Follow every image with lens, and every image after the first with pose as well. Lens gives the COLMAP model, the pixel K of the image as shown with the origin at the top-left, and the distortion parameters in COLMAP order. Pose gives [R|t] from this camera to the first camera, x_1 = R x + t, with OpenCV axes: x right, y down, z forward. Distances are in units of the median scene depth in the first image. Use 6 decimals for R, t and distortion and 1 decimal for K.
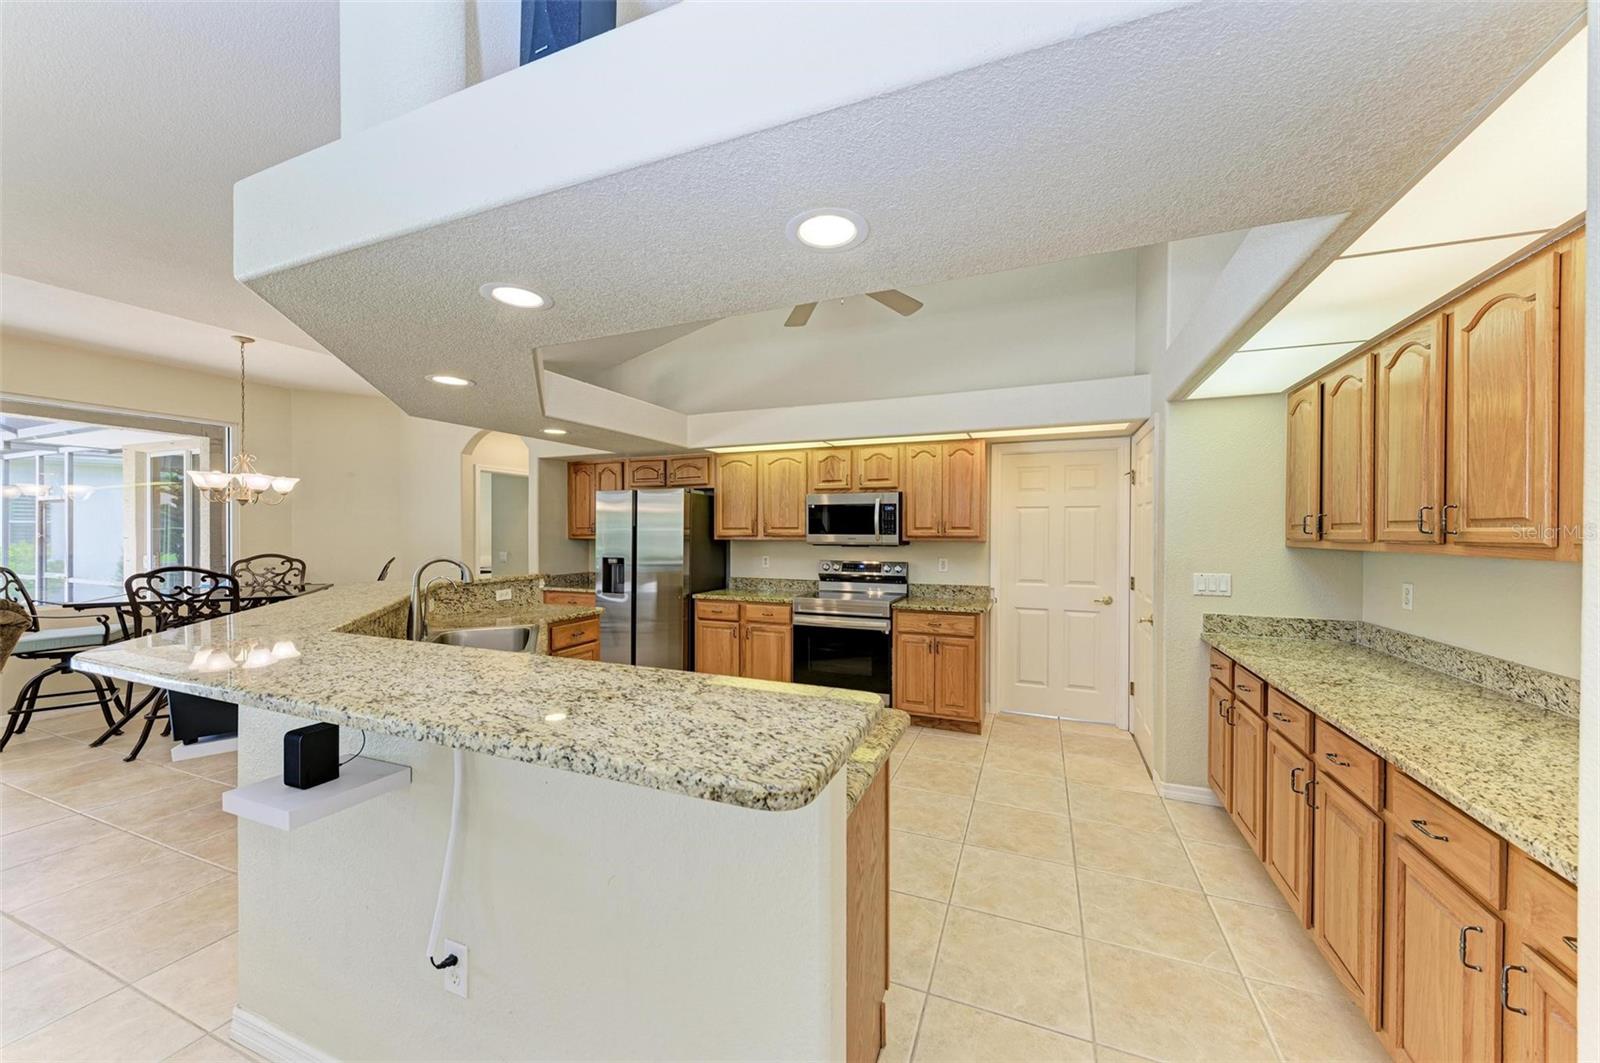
lens RADIAL K [[580.8, 0, 800.6], [0, 580.8, 538.5], [0, 0, 1]] dist [0.013038, -0.000412]
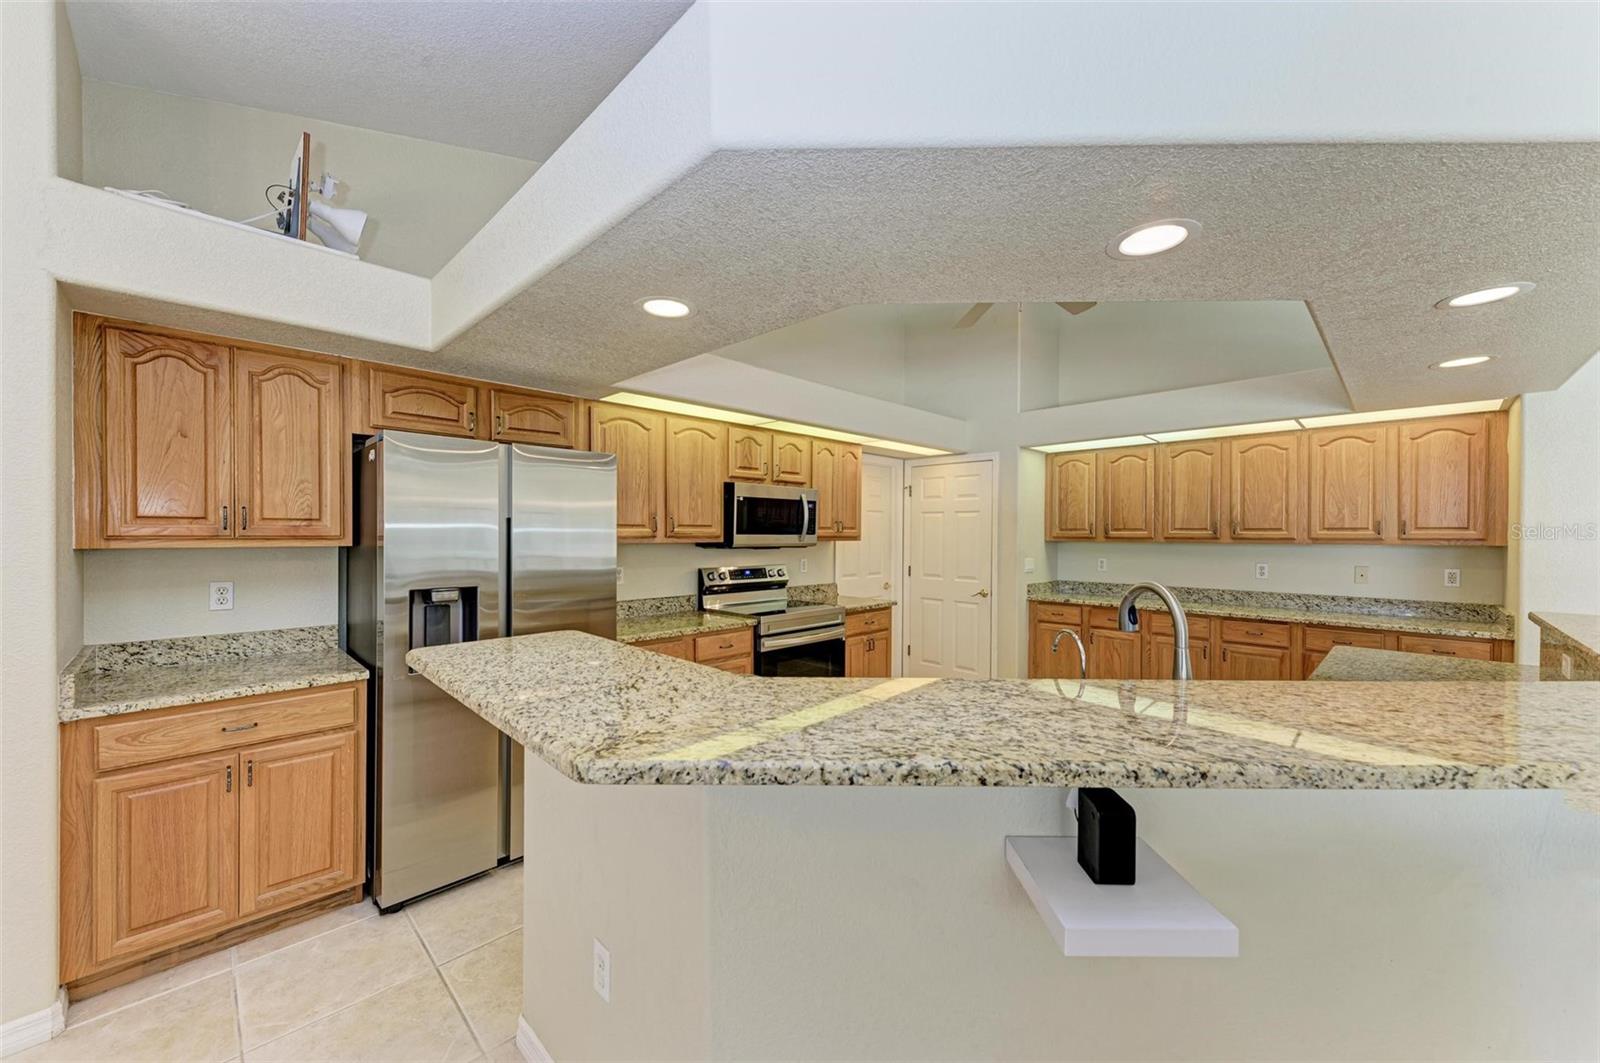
lens RADIAL K [[601.2, 0, 801.6], [0, 601.2, 537.2], [0, 0, 1]] dist [0.021443, -0.006099]
pose [[0.383074, -0.006734, 0.923693, -0.697557], [0.006339, 0.999969, 0.004661, -0.006716], [-0.923696, 0.004070, 0.383105, 0.618114]]
